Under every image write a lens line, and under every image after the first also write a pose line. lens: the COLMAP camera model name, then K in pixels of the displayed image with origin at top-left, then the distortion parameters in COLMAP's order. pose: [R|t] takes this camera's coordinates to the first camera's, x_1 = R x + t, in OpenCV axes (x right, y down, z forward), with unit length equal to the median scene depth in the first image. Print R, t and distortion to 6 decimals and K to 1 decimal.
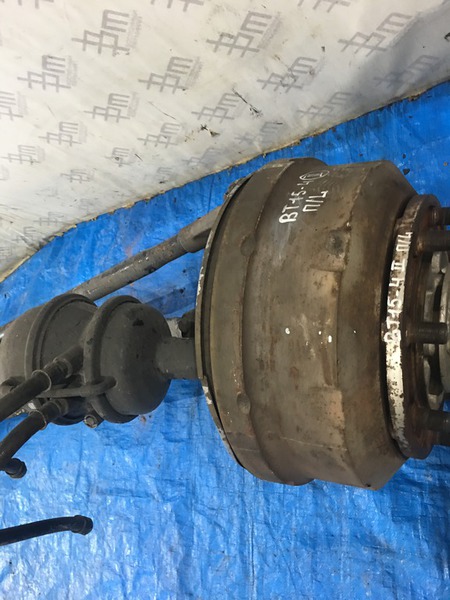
lens RADIAL K [[505.0, 0, 224.5], [0, 505.0, 300.6], [0, 0, 1]] dist [0.045056, -0.083895]
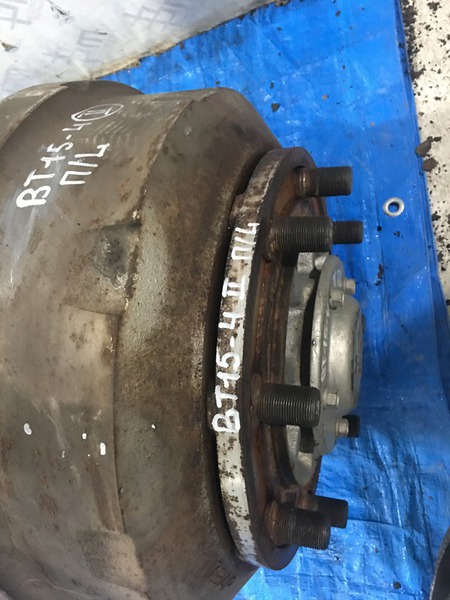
lens RADIAL K [[505.0, 0, 228.8], [0, 505.0, 300.6], [0, 0, 1]] dist [0.045056, -0.083895]
pose [[0.978622, -0.063455, 0.195634, 0.218510], [0.039586, 0.991544, 0.123590, -0.117016], [-0.201822, -0.113203, 0.972858, 0.447960]]
